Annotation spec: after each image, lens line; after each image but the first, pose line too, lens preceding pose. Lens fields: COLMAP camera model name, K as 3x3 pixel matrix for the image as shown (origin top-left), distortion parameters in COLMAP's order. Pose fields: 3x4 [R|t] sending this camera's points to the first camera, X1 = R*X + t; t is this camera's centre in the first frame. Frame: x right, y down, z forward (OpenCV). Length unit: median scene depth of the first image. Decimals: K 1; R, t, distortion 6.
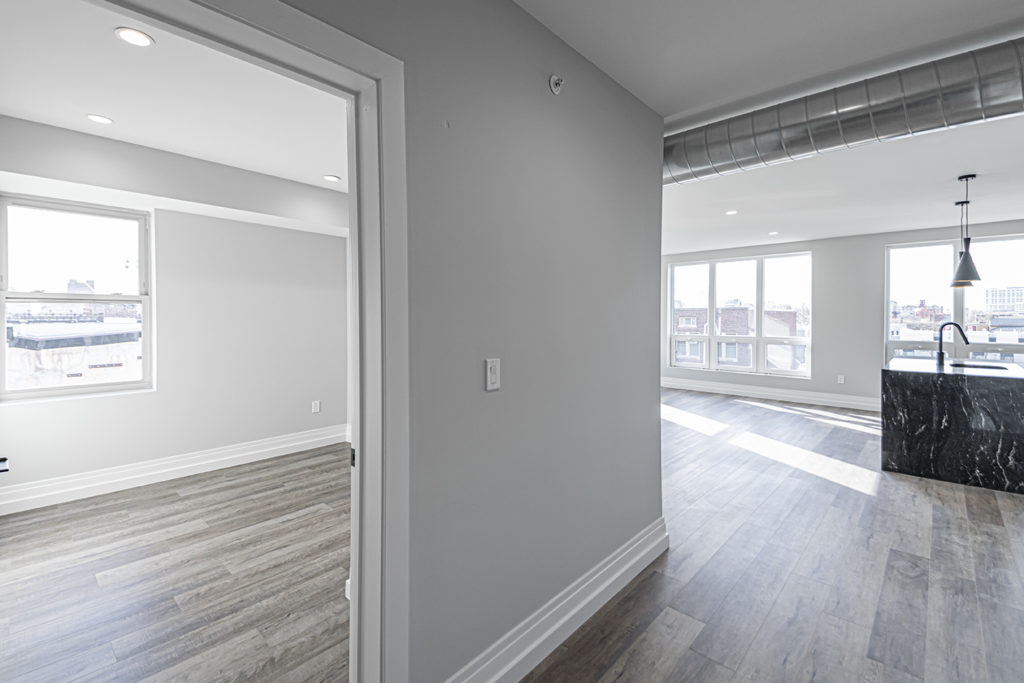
lens RADIAL K [[454.1, 0, 507.1], [0, 454.1, 338.6], [0, 0, 1]] dist [0.066891, -0.035026]
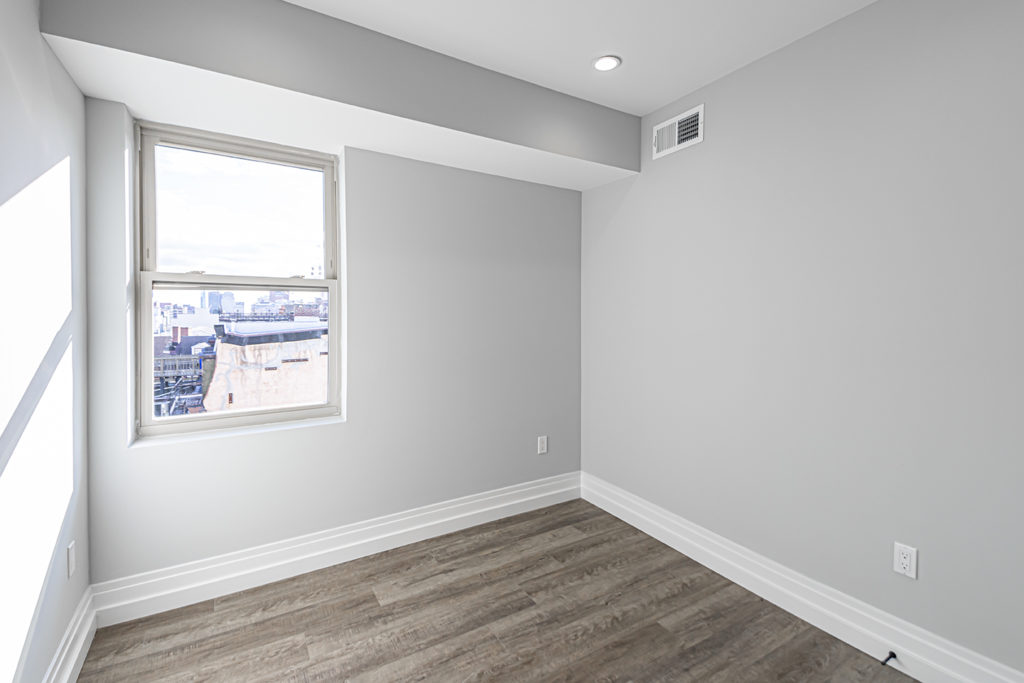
lens RADIAL K [[449.3, 0, 516.6], [0, 449.3, 342.1], [0, 0, 1]] dist [0.078569, -0.038223]
pose [[0.966060, 0.011167, -0.258077, -0.341086], [-0.008136, 0.999885, 0.012809, -0.012815], [0.258191, -0.010275, 0.966039, 0.423879]]
